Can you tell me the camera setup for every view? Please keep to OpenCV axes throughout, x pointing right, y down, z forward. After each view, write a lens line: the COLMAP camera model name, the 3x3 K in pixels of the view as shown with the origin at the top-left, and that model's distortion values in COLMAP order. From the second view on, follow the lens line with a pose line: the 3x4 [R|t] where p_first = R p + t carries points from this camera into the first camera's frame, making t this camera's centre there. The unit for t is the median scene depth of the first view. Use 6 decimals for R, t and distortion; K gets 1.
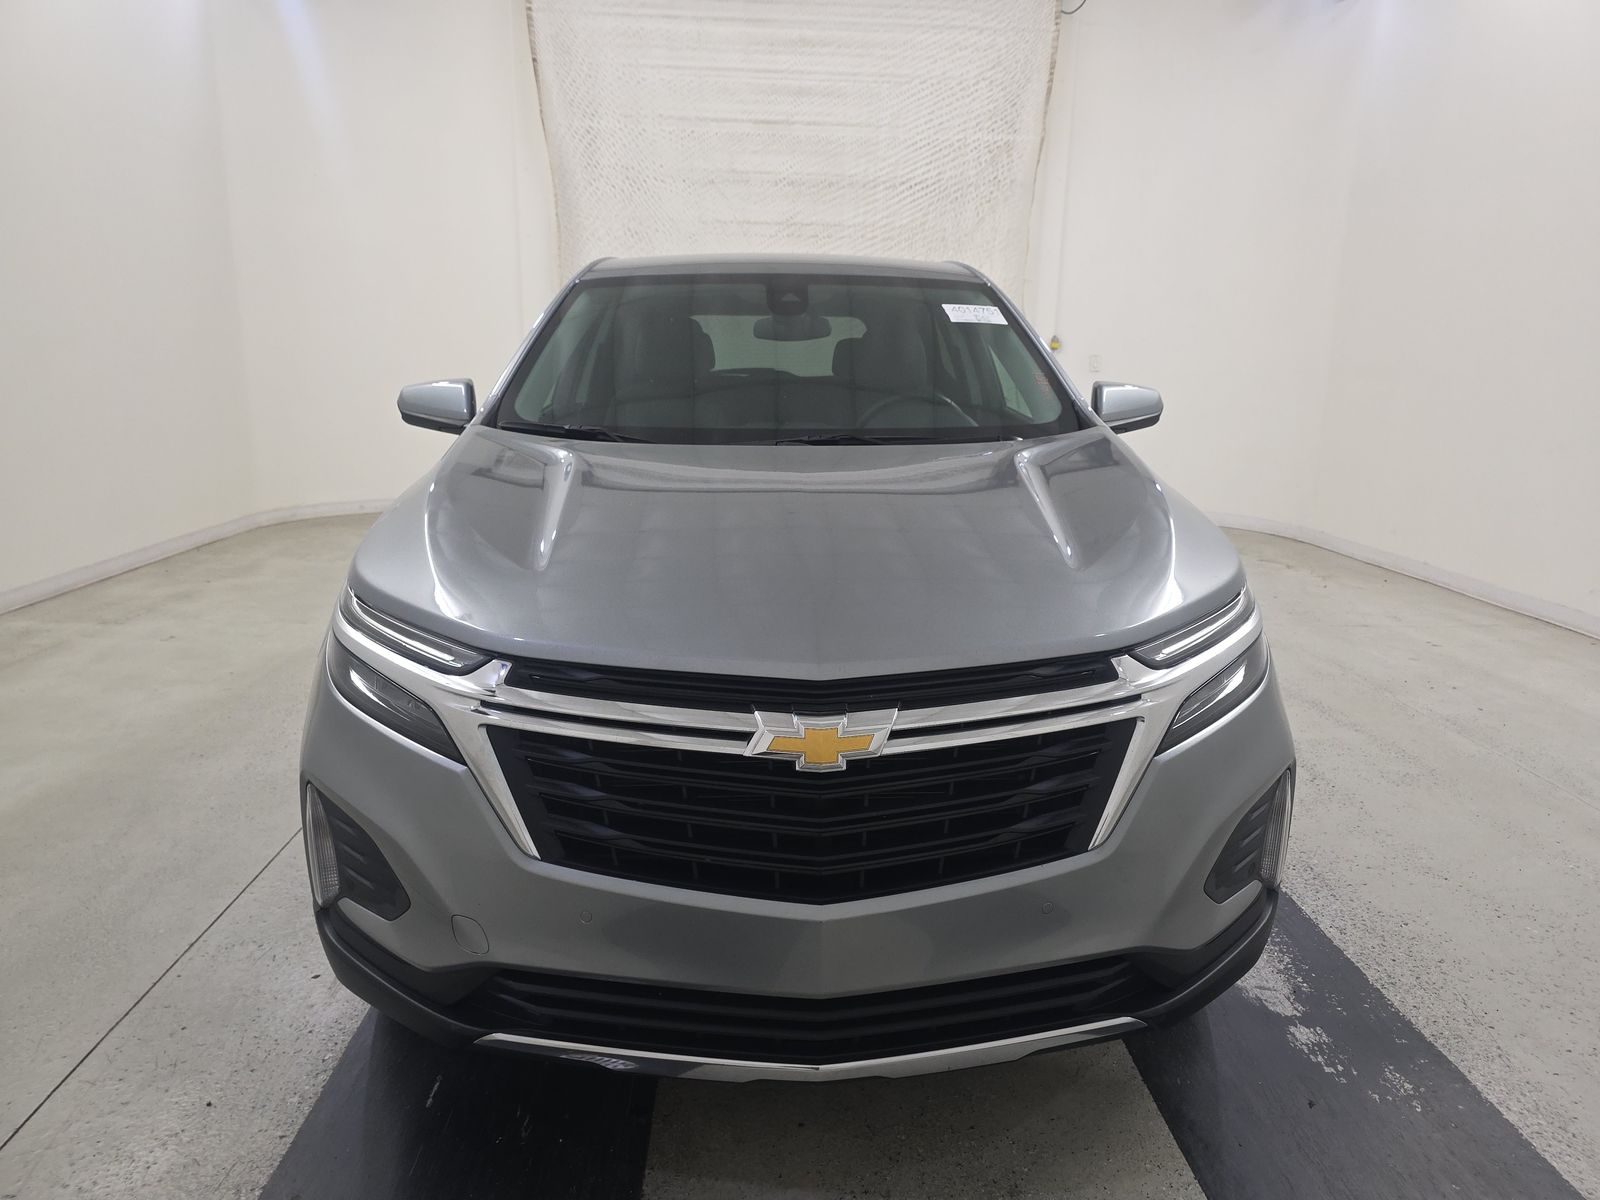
lens RADIAL K [[1054.5, 0, 835.1], [0, 1054.5, 606.7], [0, 0, 1]] dist [0.037008, -0.031874]
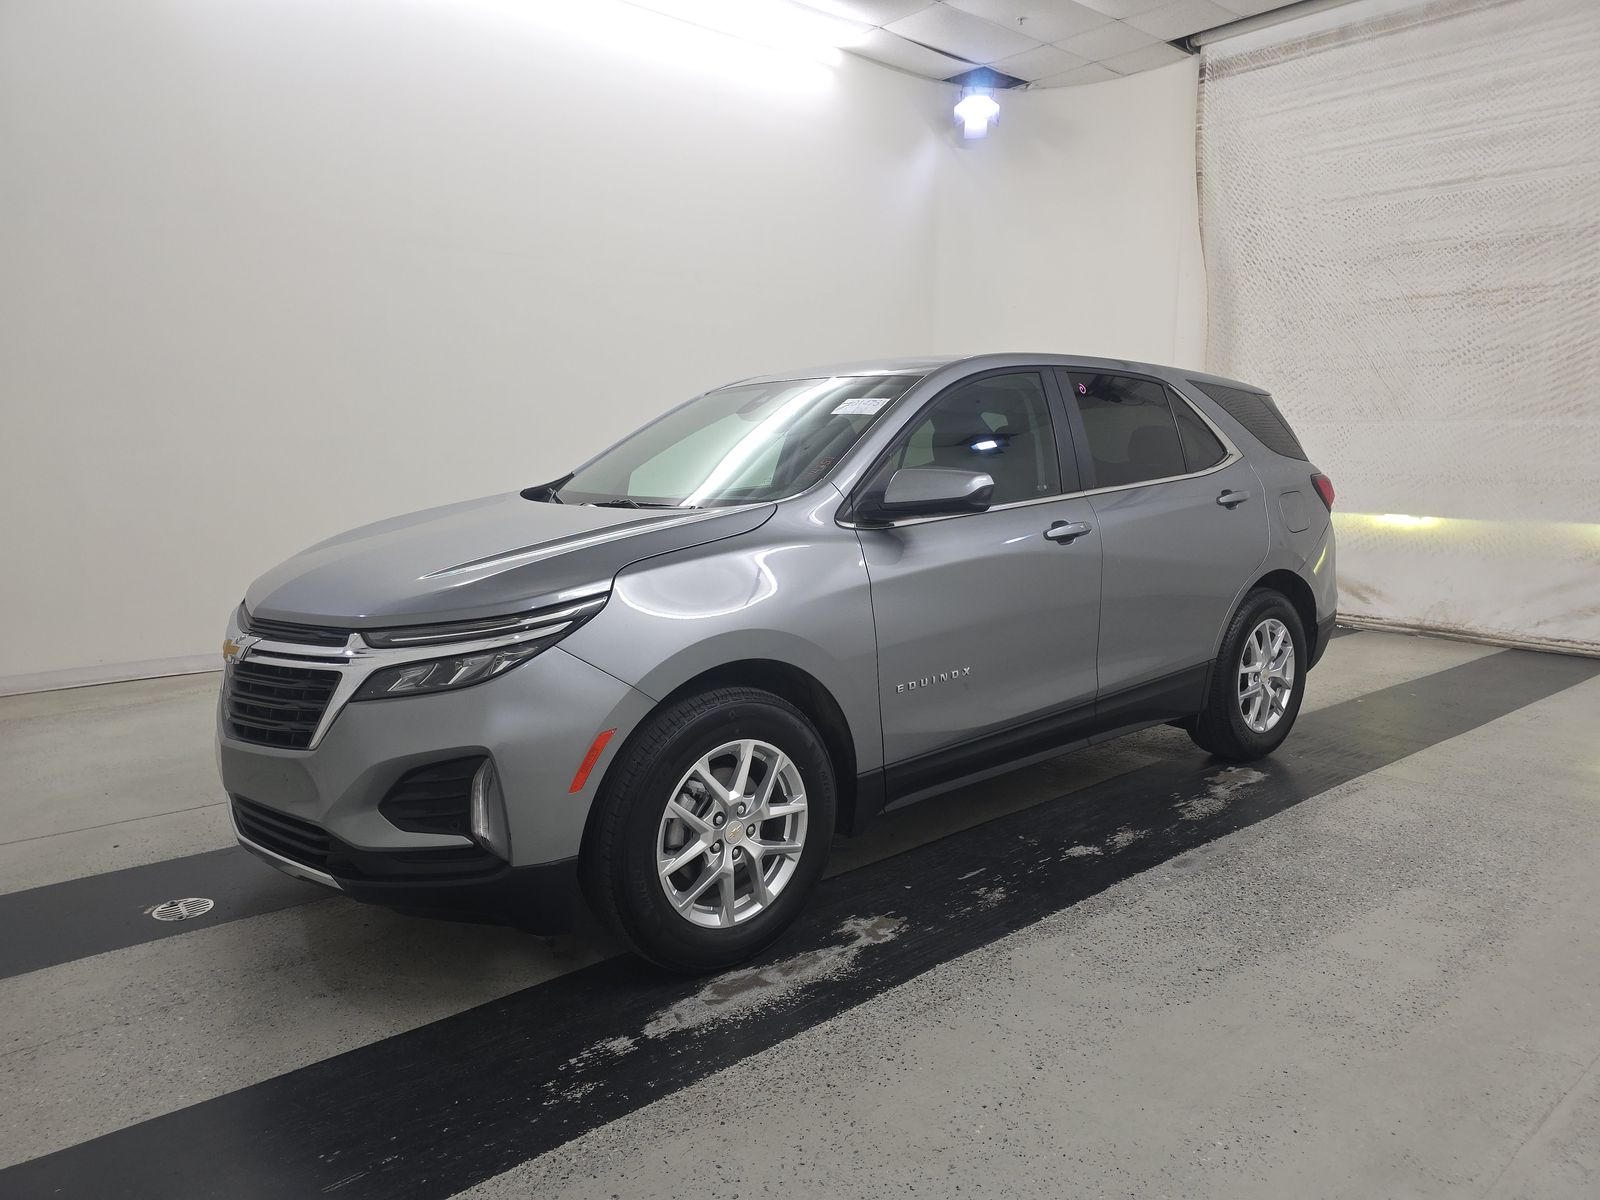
lens RADIAL K [[1050.9, 0, 794.4], [0, 1050.9, 594.4], [0, 0, 1]] dist [0.039402, -0.024973]
pose [[0.621467, 0.098683, -0.777200, 0.323925], [-0.175121, 0.984432, -0.015036, -0.017019], [0.763617, 0.145448, 0.629073, 0.090876]]
